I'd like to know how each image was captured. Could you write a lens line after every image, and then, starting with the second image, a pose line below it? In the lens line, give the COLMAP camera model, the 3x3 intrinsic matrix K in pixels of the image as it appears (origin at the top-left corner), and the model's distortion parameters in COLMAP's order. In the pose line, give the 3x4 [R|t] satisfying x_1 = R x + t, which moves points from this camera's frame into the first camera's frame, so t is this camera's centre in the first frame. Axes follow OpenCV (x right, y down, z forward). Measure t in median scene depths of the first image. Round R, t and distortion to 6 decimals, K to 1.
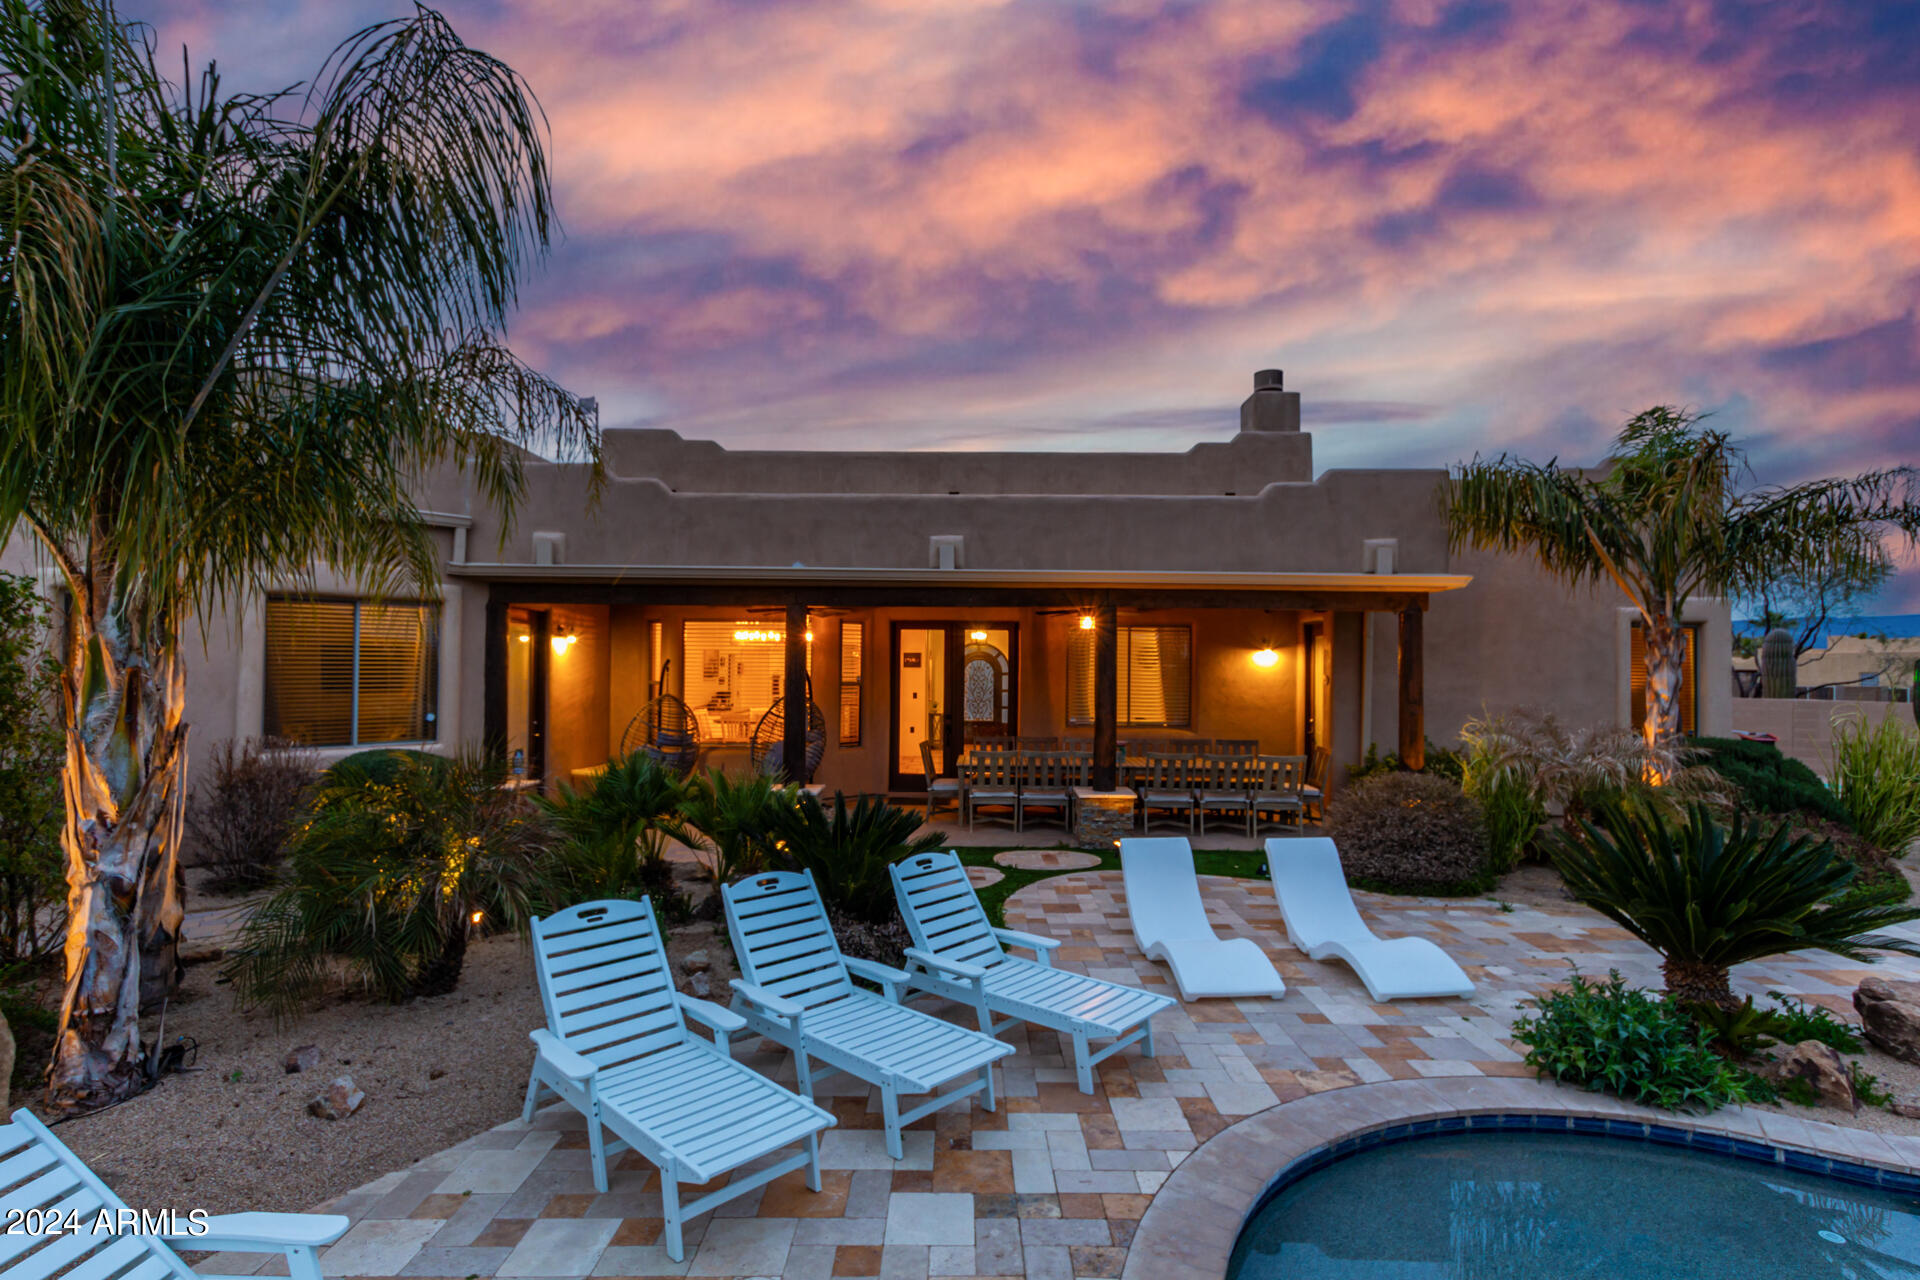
lens RADIAL K [[921.0, 0, 957.6], [0, 921.0, 650.9], [0, 0, 1]] dist [0.012255, 0.000025]
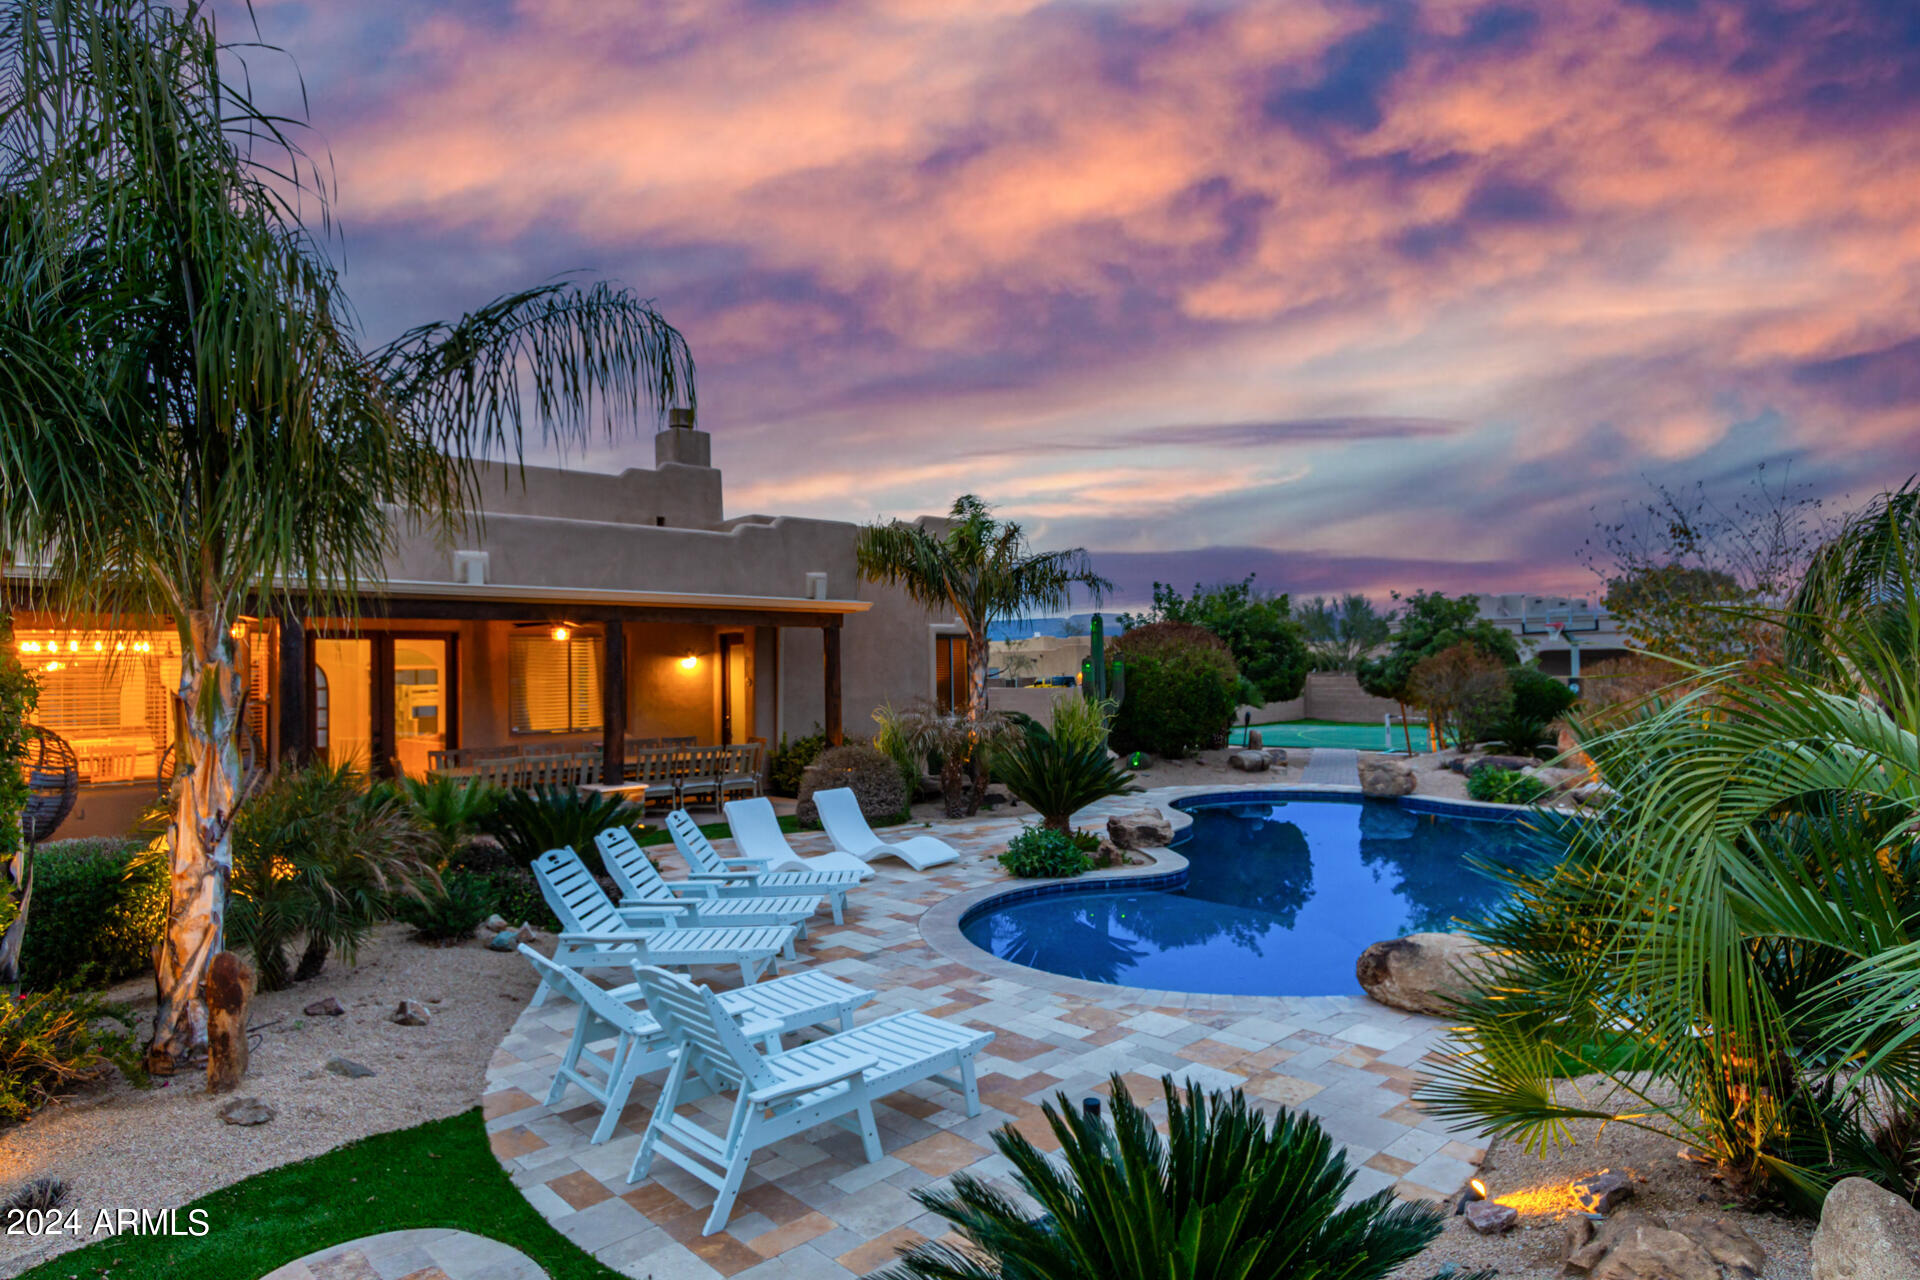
lens RADIAL K [[1068.4, 0, 955.6], [0, 1068.4, 647.4], [0, 0, 1]] dist [0.000946, -0.000729]
pose [[0.726413, -0.006034, 0.687232, -0.443170], [0.011522, 0.999928, -0.003399, -0.007310], [-0.687162, 0.010387, 0.726430, -0.239737]]
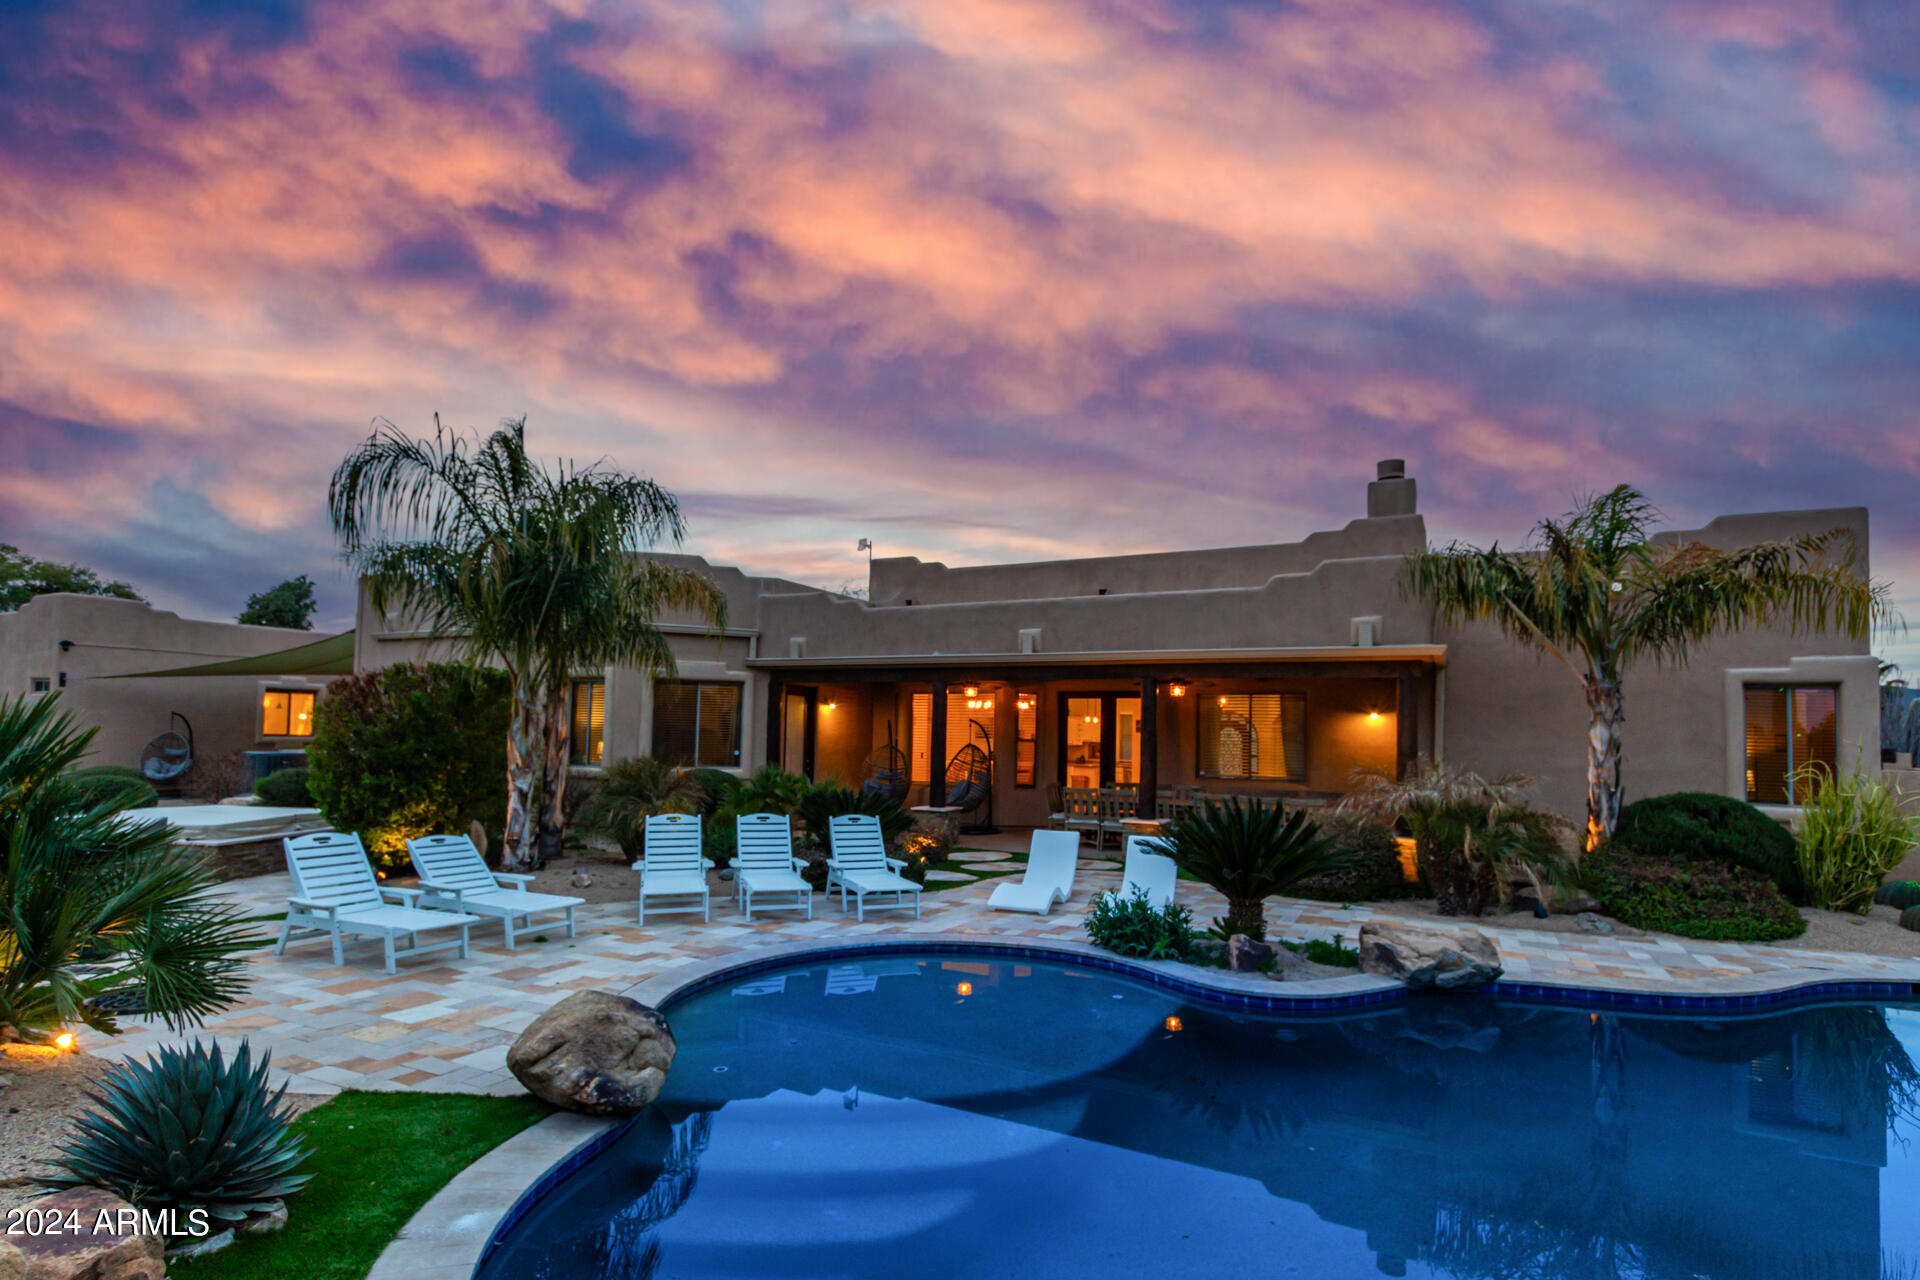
lens RADIAL K [[946.8, 0, 962.6], [0, 946.8, 699.7], [0, 0, 1]] dist [0.014594, 0.000052]
pose [[0.894020, -0.007971, -0.447956, 0.537479], [-0.005747, 0.999555, -0.029256, 0.023944], [0.447990, 0.028730, 0.893577, -0.321499]]
